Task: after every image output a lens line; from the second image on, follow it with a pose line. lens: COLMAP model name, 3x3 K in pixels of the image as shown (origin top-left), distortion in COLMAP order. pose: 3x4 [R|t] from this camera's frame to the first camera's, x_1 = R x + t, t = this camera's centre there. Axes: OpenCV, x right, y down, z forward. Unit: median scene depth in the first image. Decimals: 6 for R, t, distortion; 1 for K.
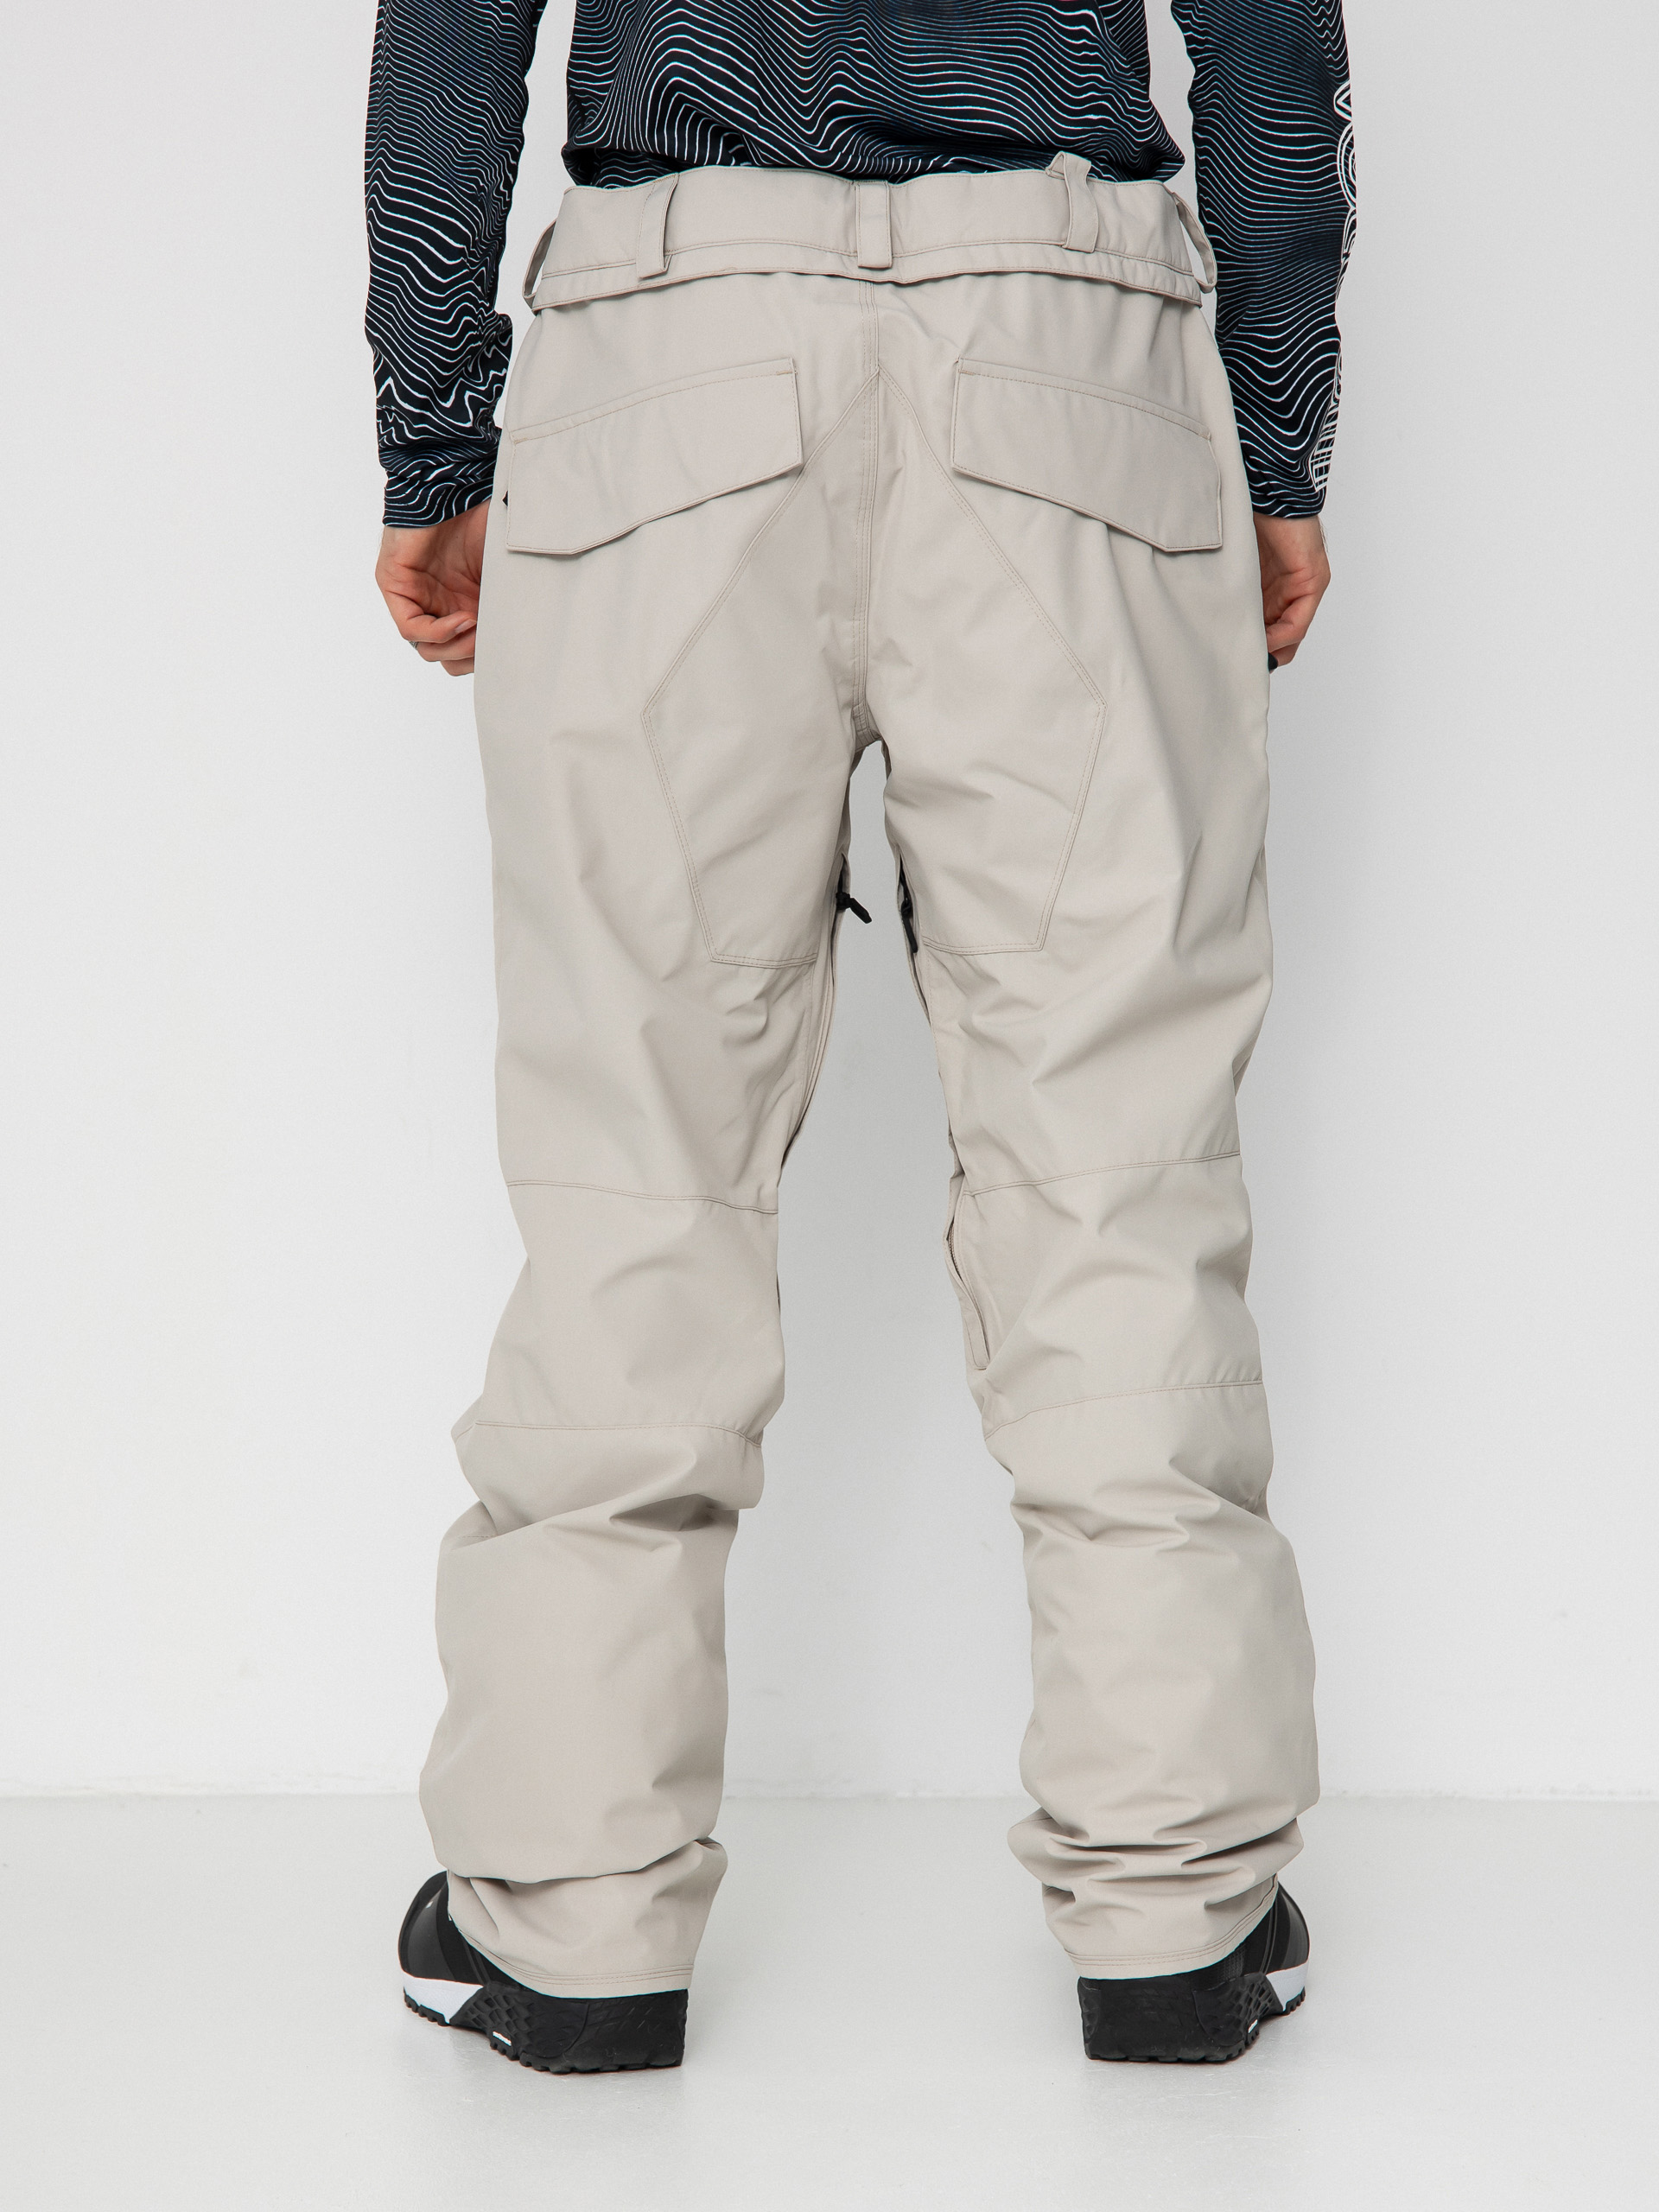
lens RADIAL K [[3646.4, 0, 829.5], [0, 3646.4, 1106.0], [0, 0, 1]] dist [0.029708, -0.079095]
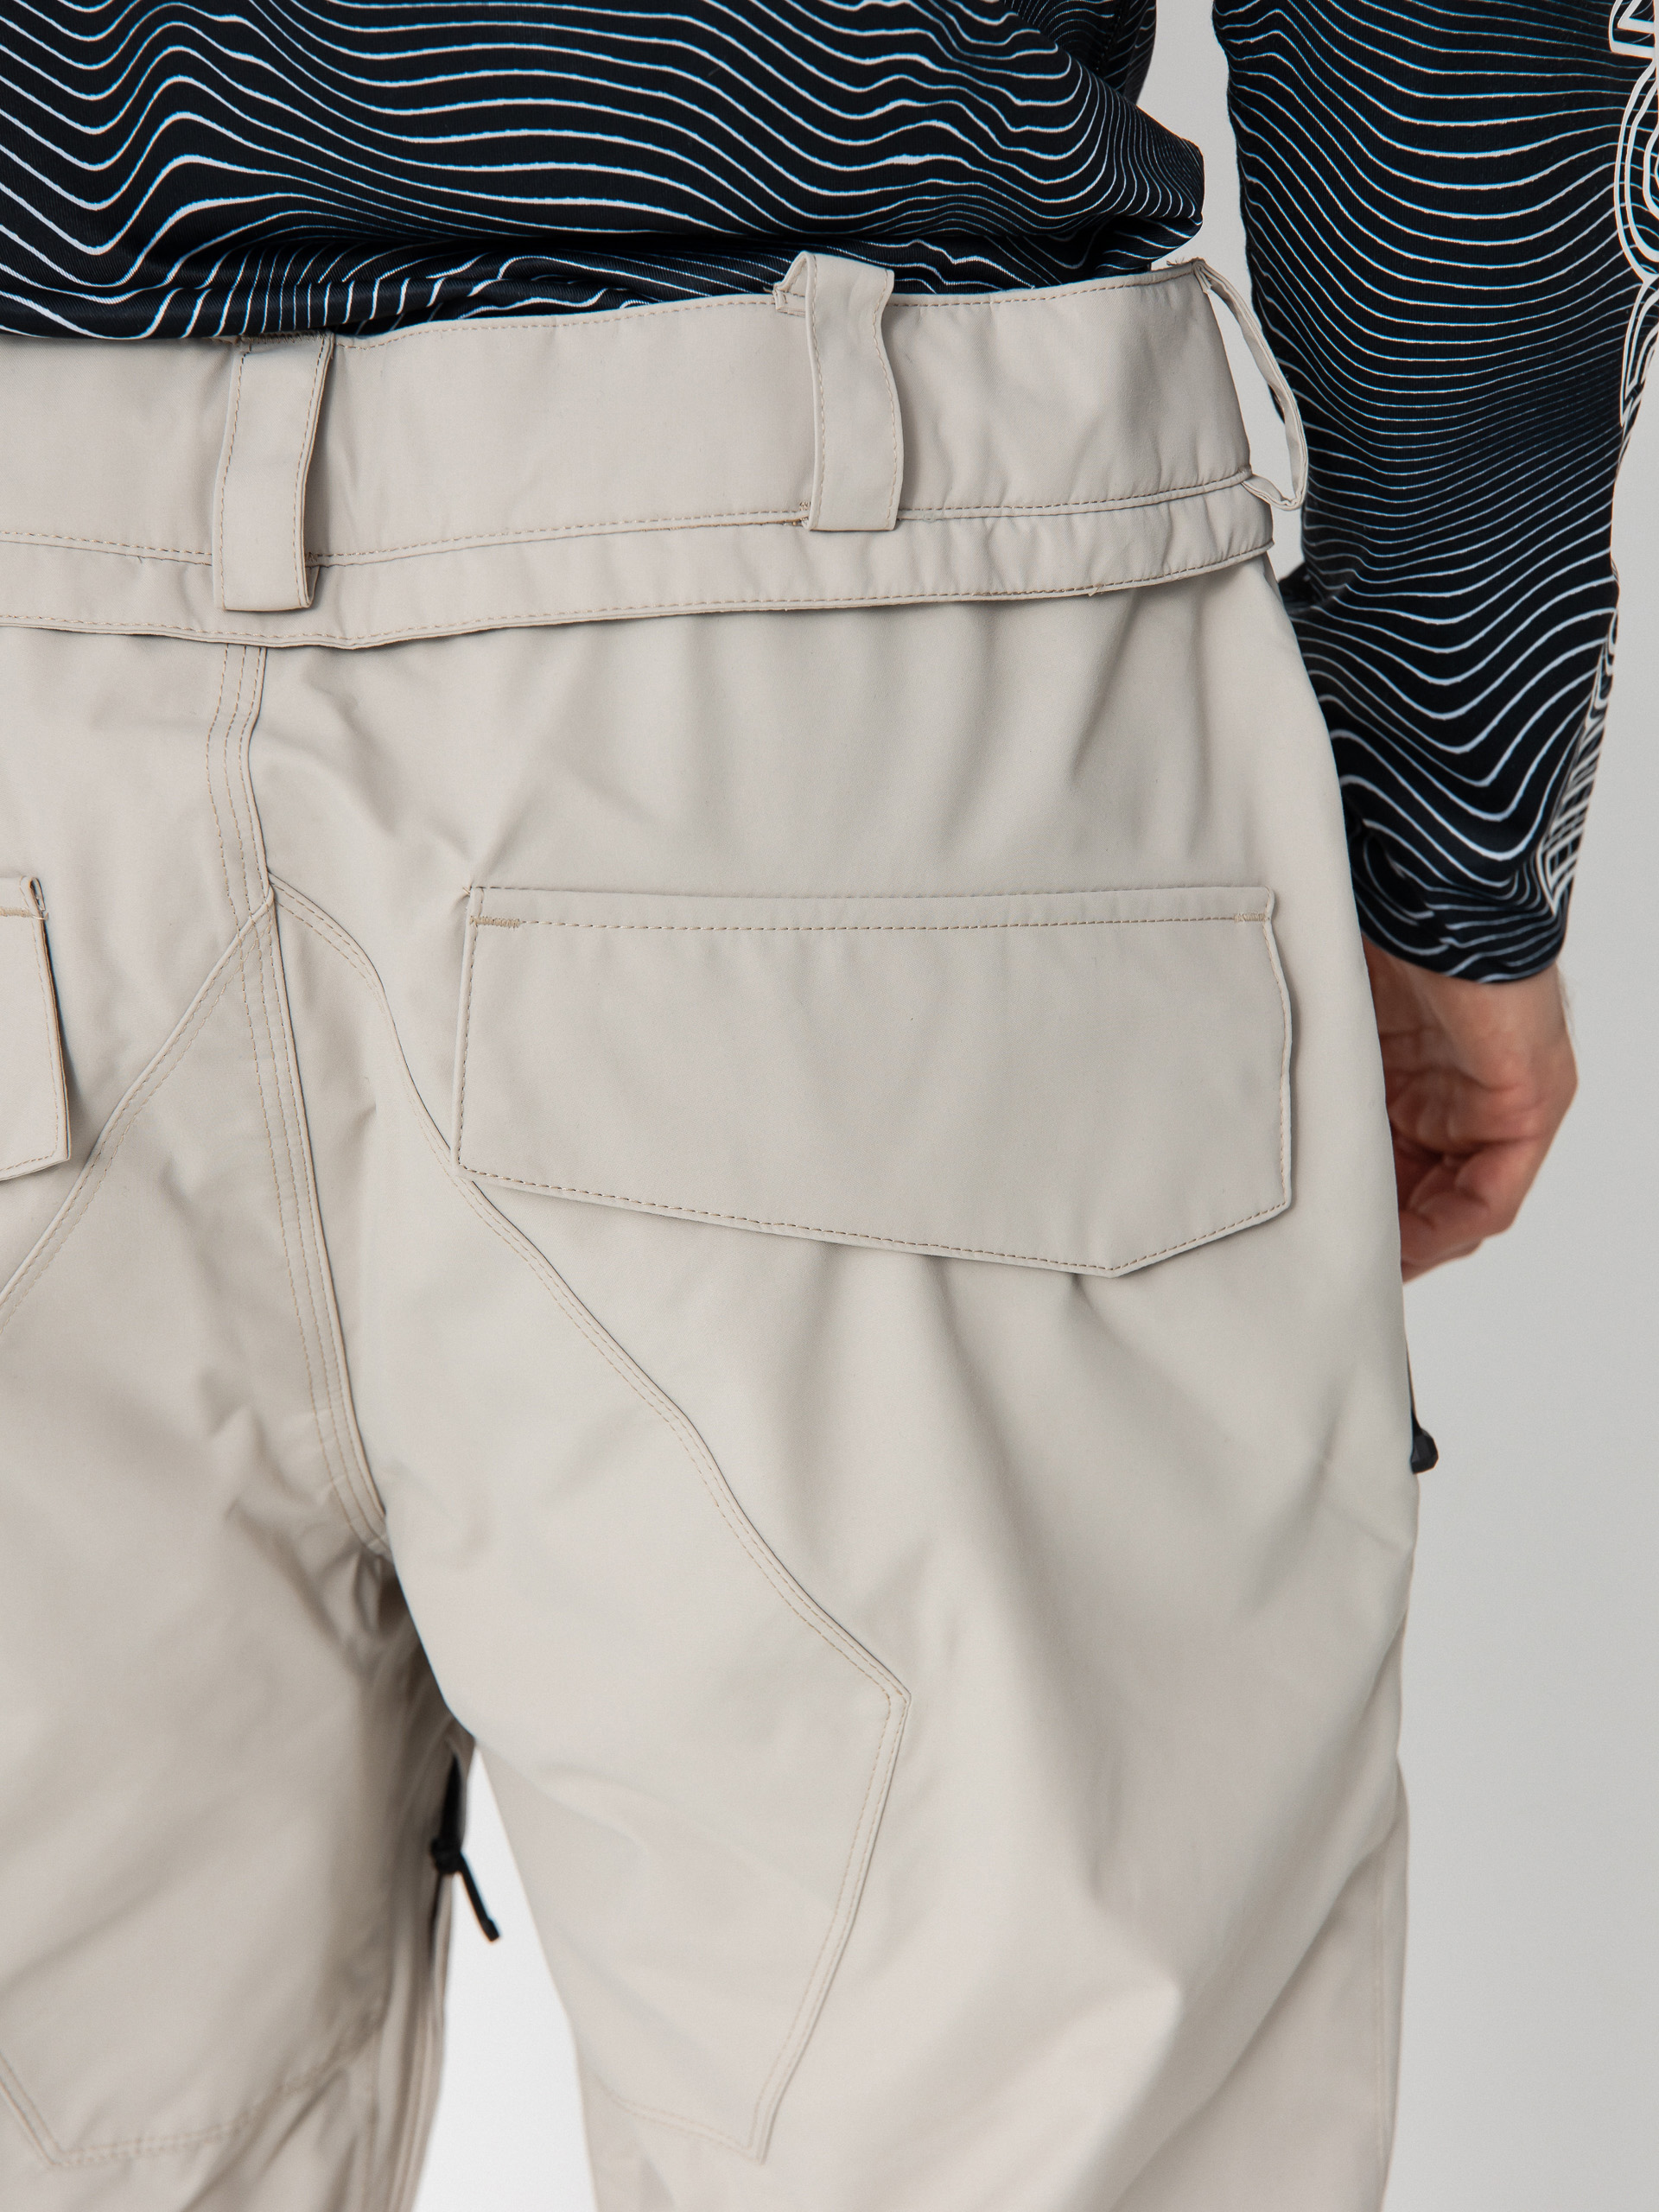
lens RADIAL K [[2997.7, 0, 829.5], [0, 2997.7, 1106.0], [0, 0, 1]] dist [-0.157999, 1.604476]
pose [[0.985746, 0.045931, -0.161846, 0.116223], [-0.007515, 0.973072, 0.230380, -0.245265], [0.168070, -0.225880, 0.959547, 0.696182]]
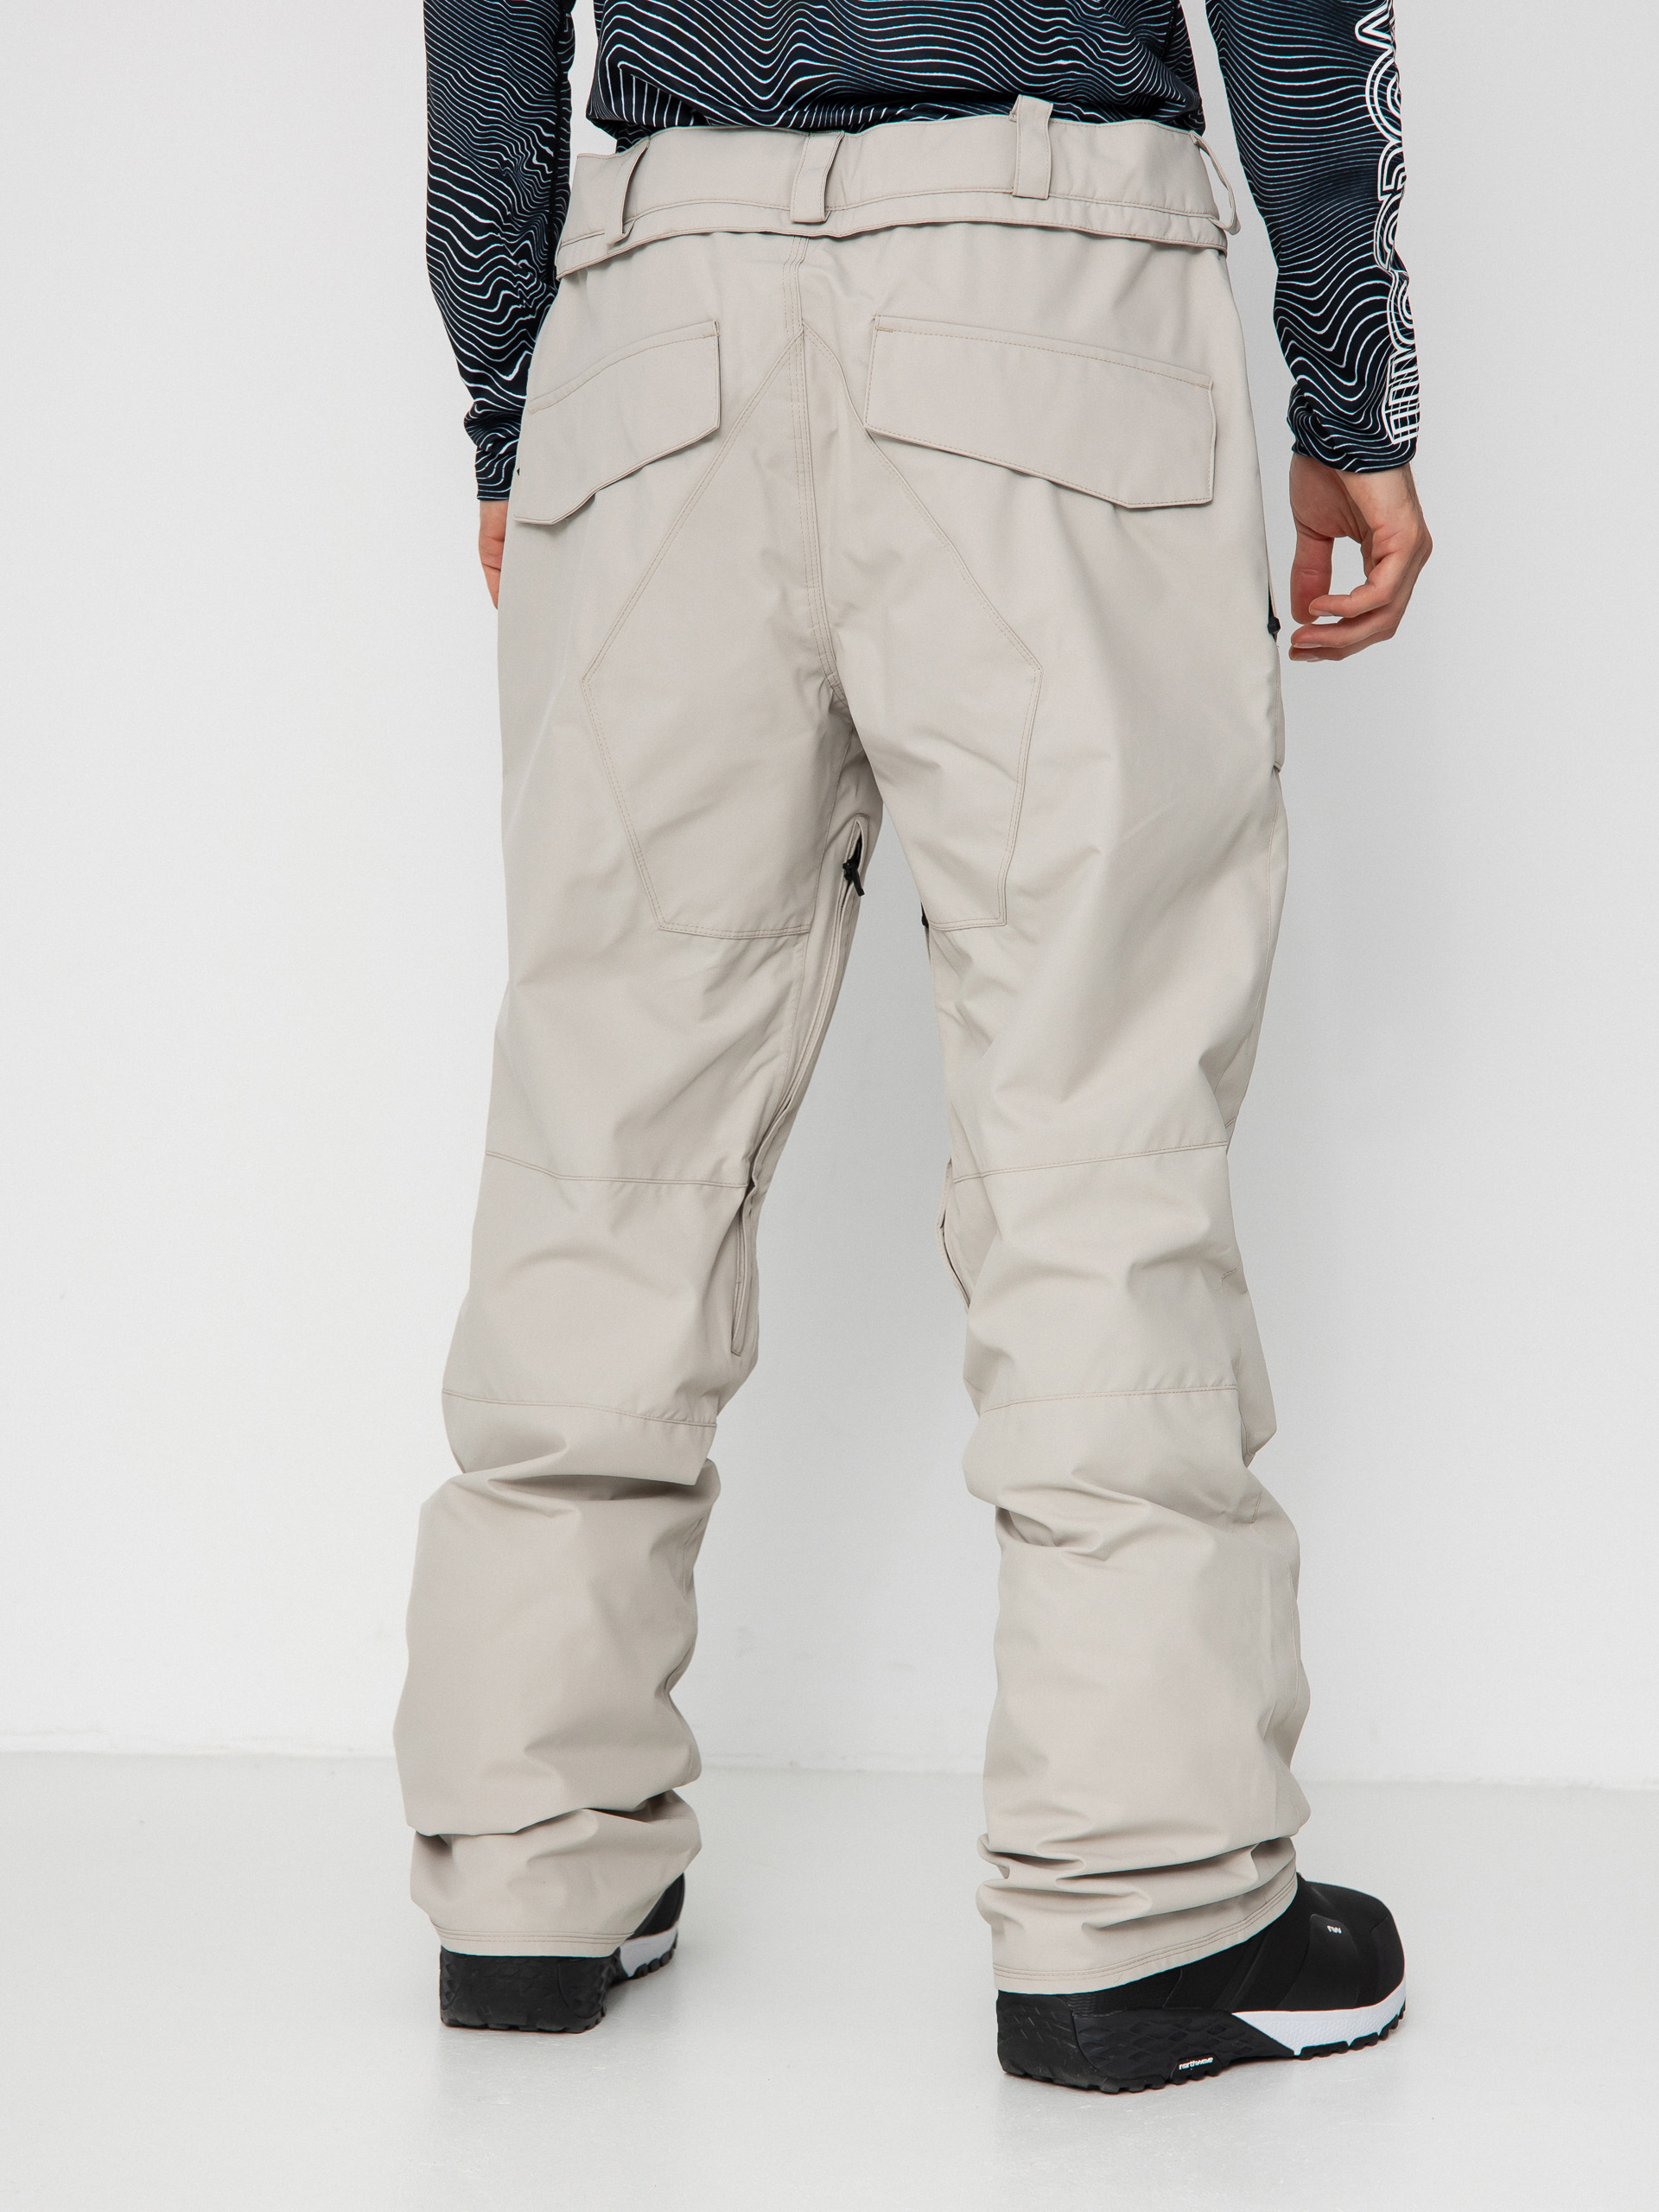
lens RADIAL K [[3646.4, 0, 829.5], [0, 3646.4, 1106.0], [0, 0, 1]] dist [0.029708, -0.079095]
pose [[0.948335, 0.032734, -0.315578, 0.327301], [-0.031716, 0.999462, 0.008362, -0.001413], [0.315682, 0.002079, 0.948863, 0.070174]]
